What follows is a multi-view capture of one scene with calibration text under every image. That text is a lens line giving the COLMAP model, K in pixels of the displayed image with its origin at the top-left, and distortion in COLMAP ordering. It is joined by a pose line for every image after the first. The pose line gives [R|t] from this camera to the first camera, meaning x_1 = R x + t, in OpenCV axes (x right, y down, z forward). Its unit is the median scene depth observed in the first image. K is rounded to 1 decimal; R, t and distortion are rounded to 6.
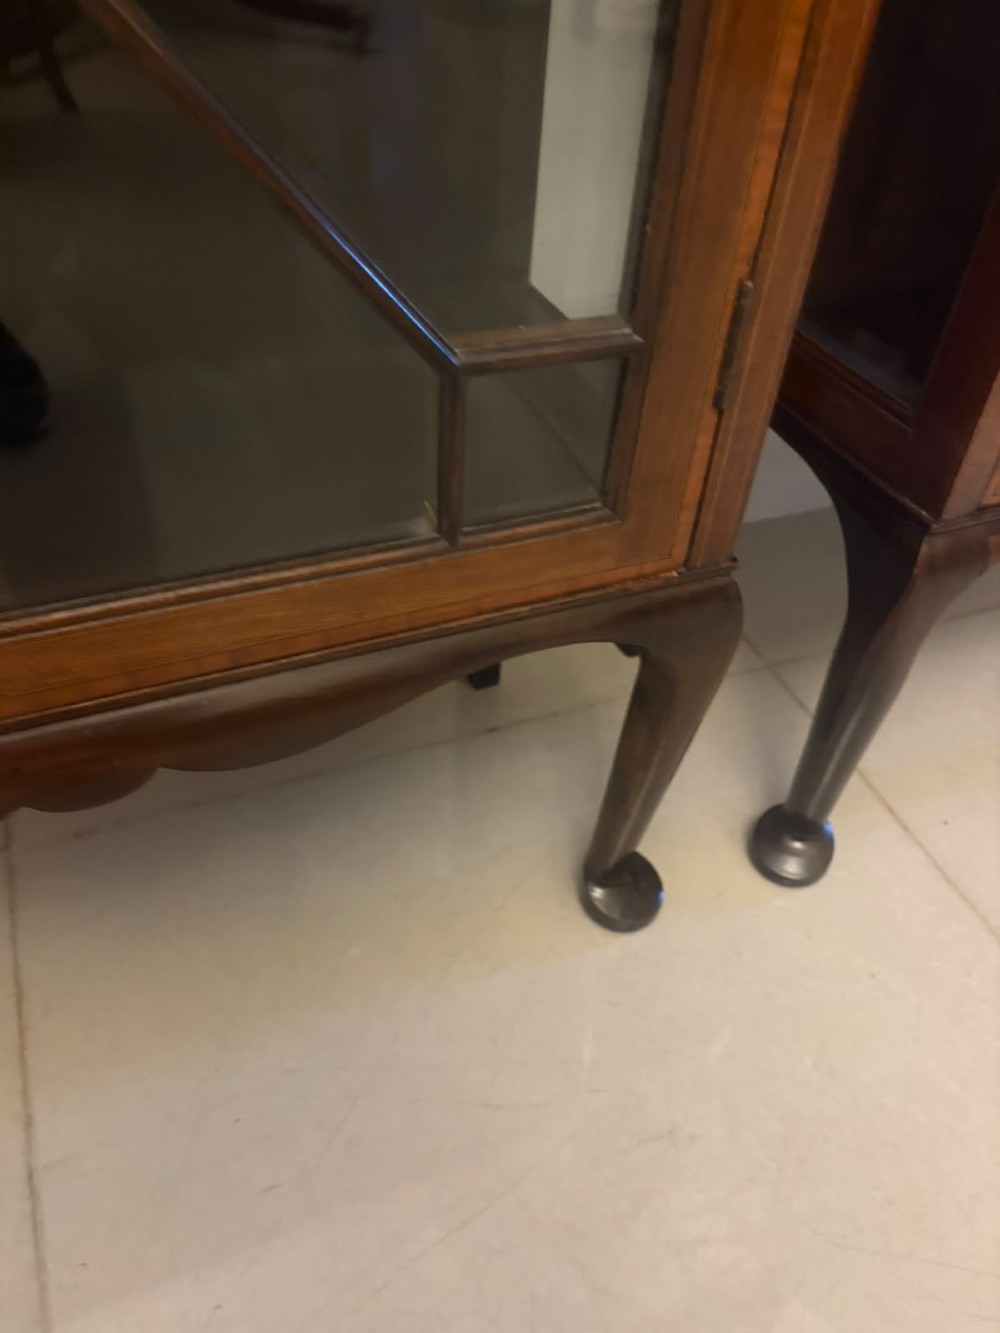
lens RADIAL K [[1019.0, 0, 499.4], [0, 1019.0, 678.3], [0, 0, 1]] dist [0.039480, -0.035022]
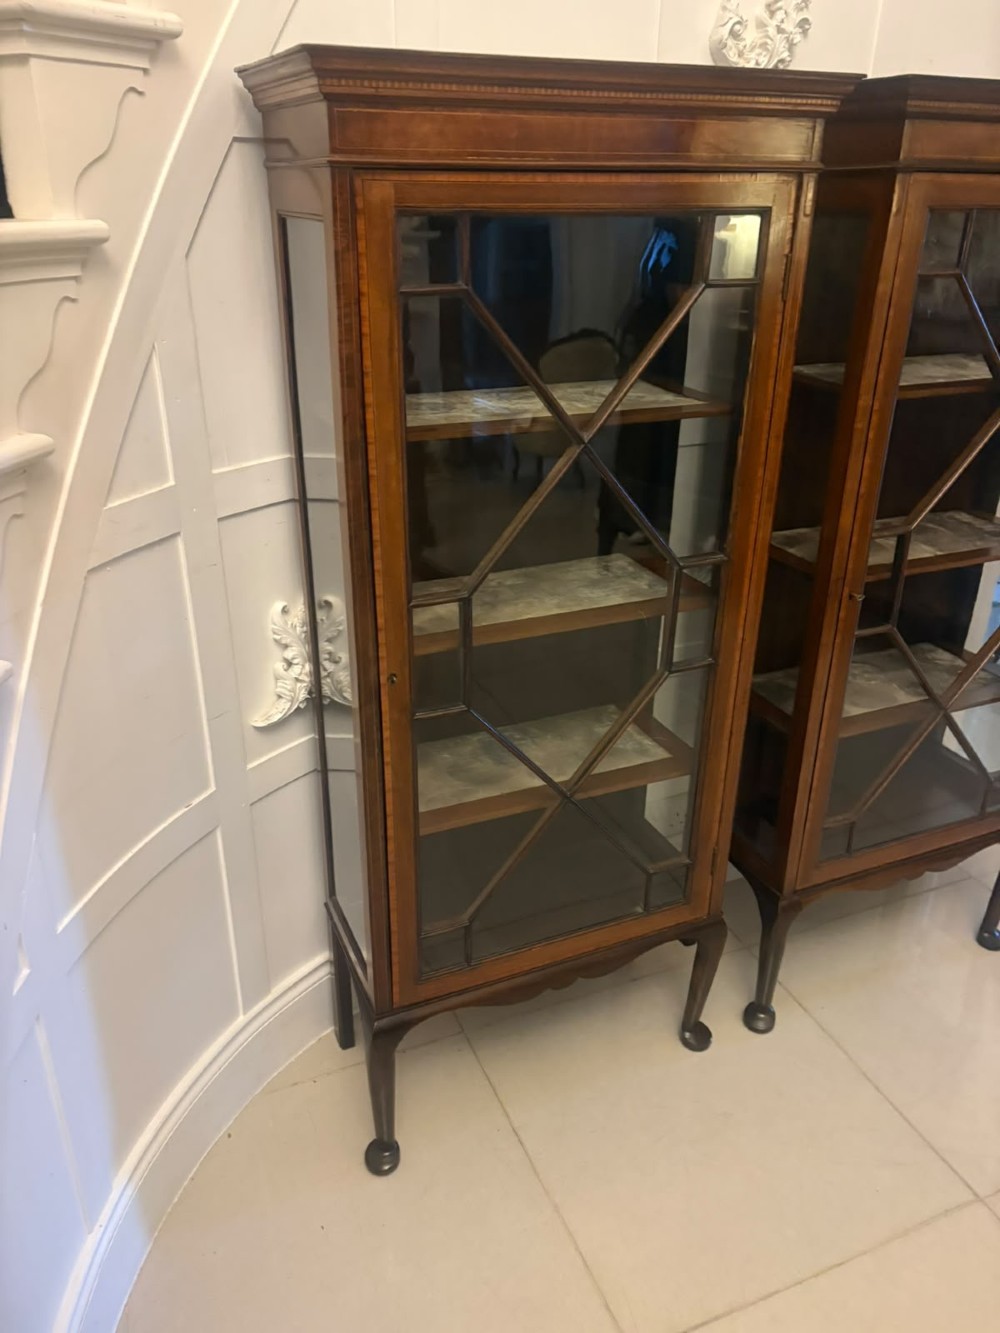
lens RADIAL K [[1019.0, 0, 487.1], [0, 1019.0, 676.9], [0, 0, 1]] dist [0.039480, -0.035022]
pose [[0.998571, -0.053281, -0.004207, -0.401994], [0.049710, 0.954782, -0.293120, 0.080042], [0.019635, 0.292492, 0.956066, -2.031763]]
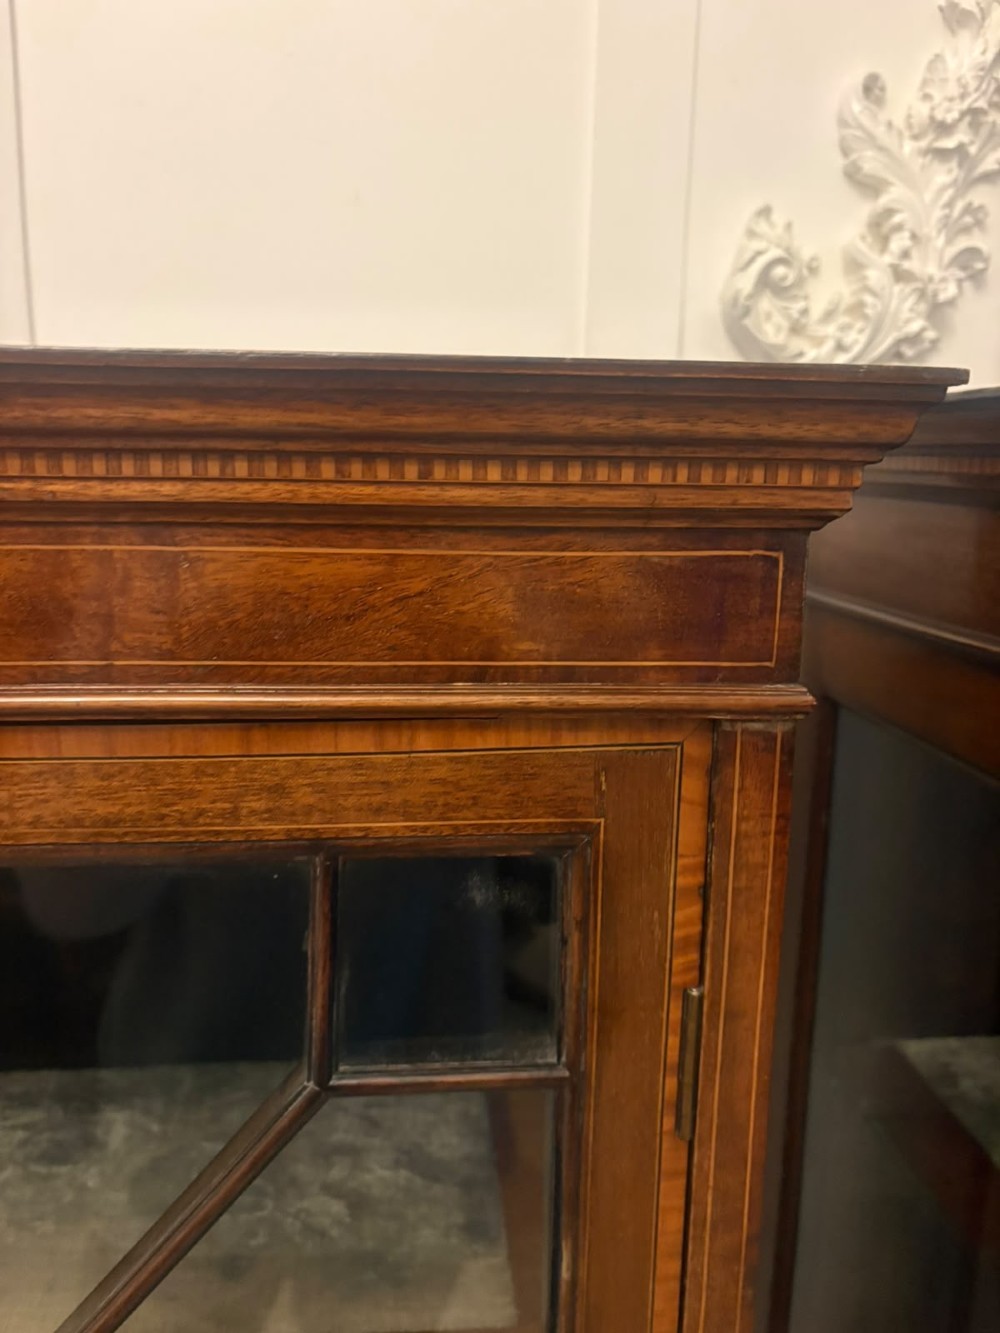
lens RADIAL K [[1019.0, 0, 499.0], [0, 1019.0, 663.8], [0, 0, 1]] dist [0.039480, -0.035022]
pose [[0.953771, 0.012090, -0.300290, 0.292626], [-0.170152, 0.845346, -0.506397, -1.141040], [0.247727, 0.534082, 0.808324, -0.859018]]
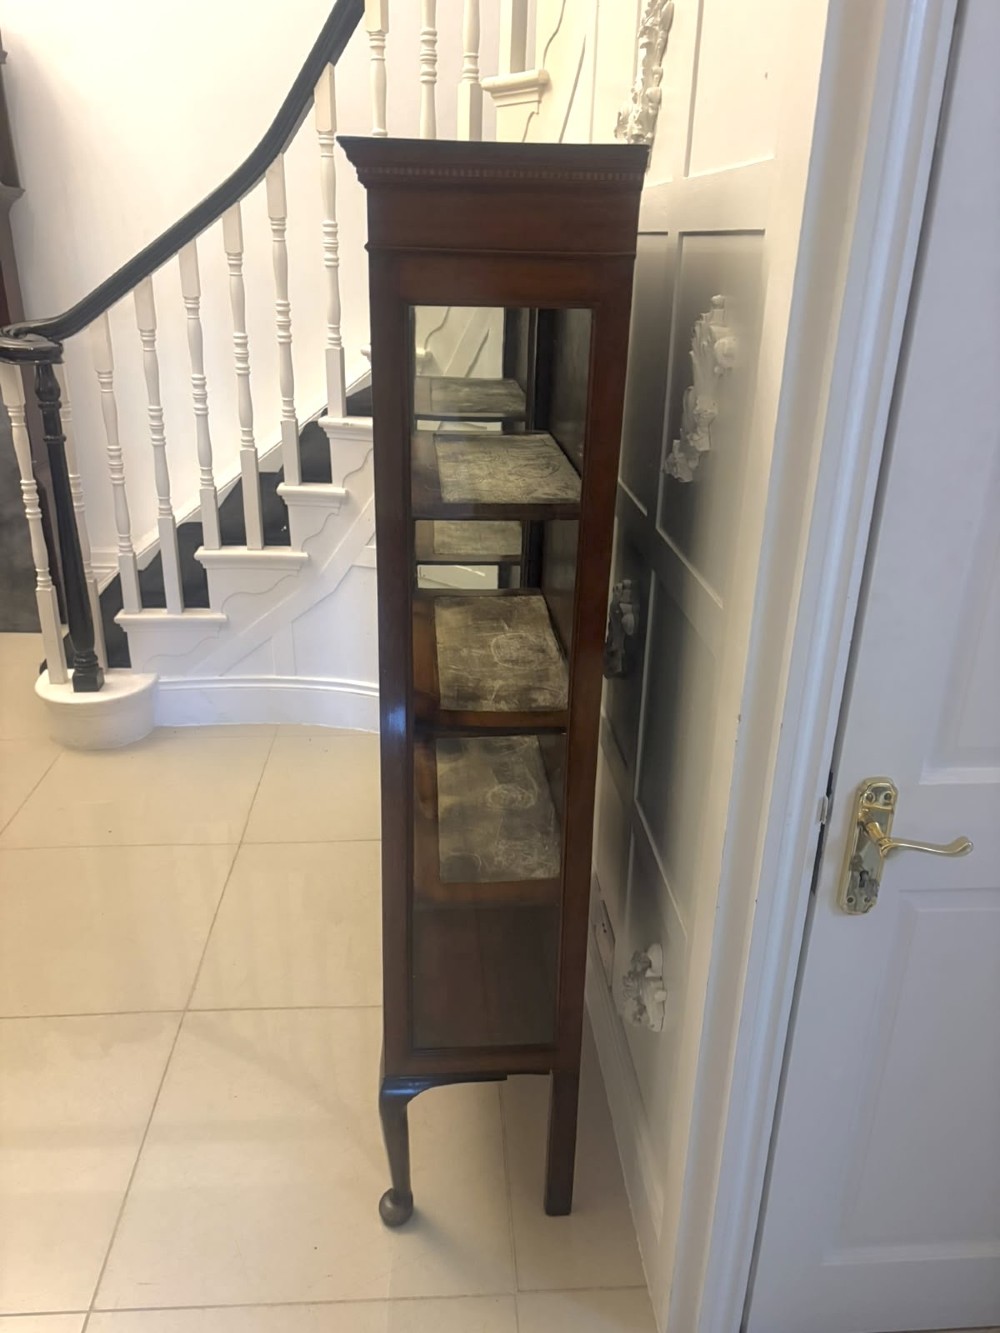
lens RADIAL K [[1019.0, 0, 495.5], [0, 1019.0, 673.7], [0, 0, 1]] dist [0.039480, -0.035022]
pose [[-0.324753, 0.307022, -0.894580, 3.019284], [-0.668839, 0.594206, 0.446737, -2.135675], [0.668723, 0.743409, 0.012378, 0.595197]]
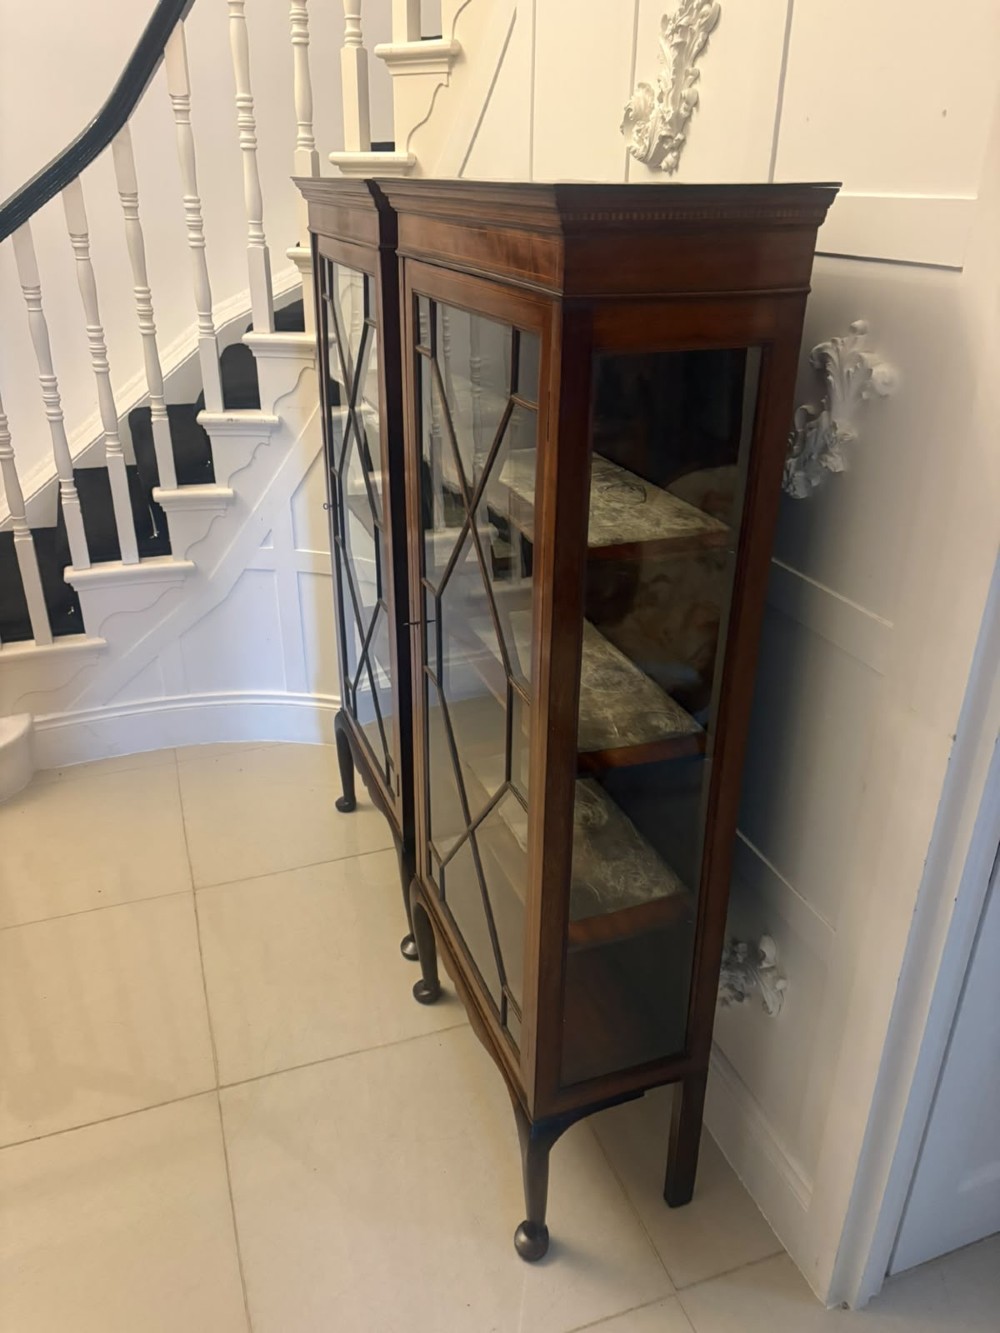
lens RADIAL K [[1019.0, 0, 502.9], [0, 1019.0, 669.3], [0, 0, 1]] dist [0.039480, -0.035022]
pose [[-0.046628, 0.382653, -0.922715, 3.025166], [-0.683641, 0.661279, 0.308781, -1.699164], [0.728328, 0.645203, 0.230763, -0.113428]]
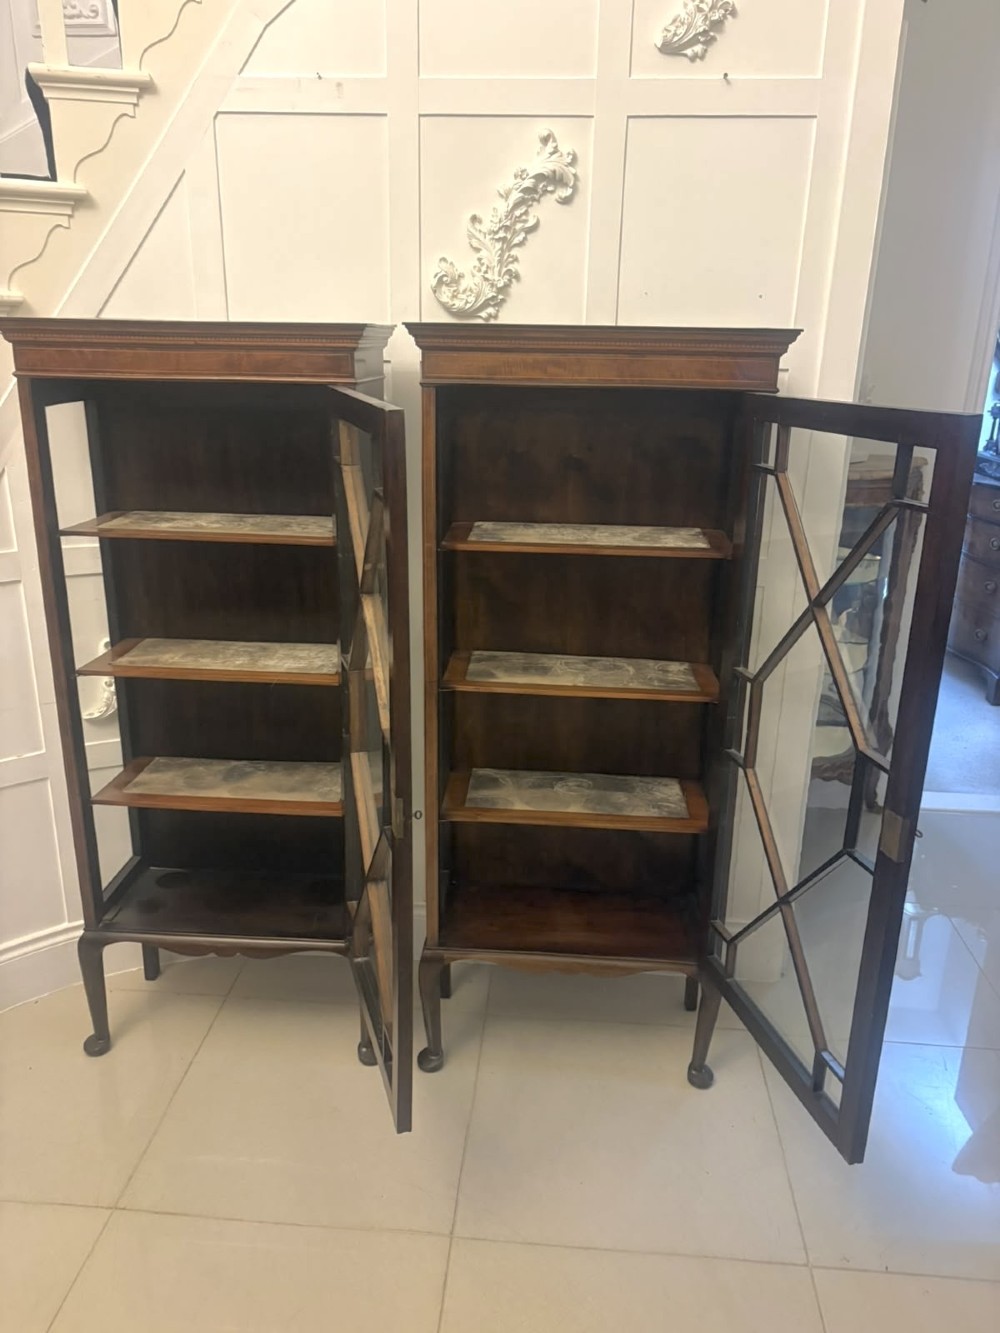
lens RADIAL K [[1019.0, 0, 495.3], [0, 1019.0, 671.3], [0, 0, 1]] dist [0.039480, -0.035022]
pose [[0.894648, 0.098491, -0.435779, 1.939884], [-0.275854, 0.889040, -0.365392, 0.235886], [0.351438, 0.447109, 0.822548, -2.250548]]
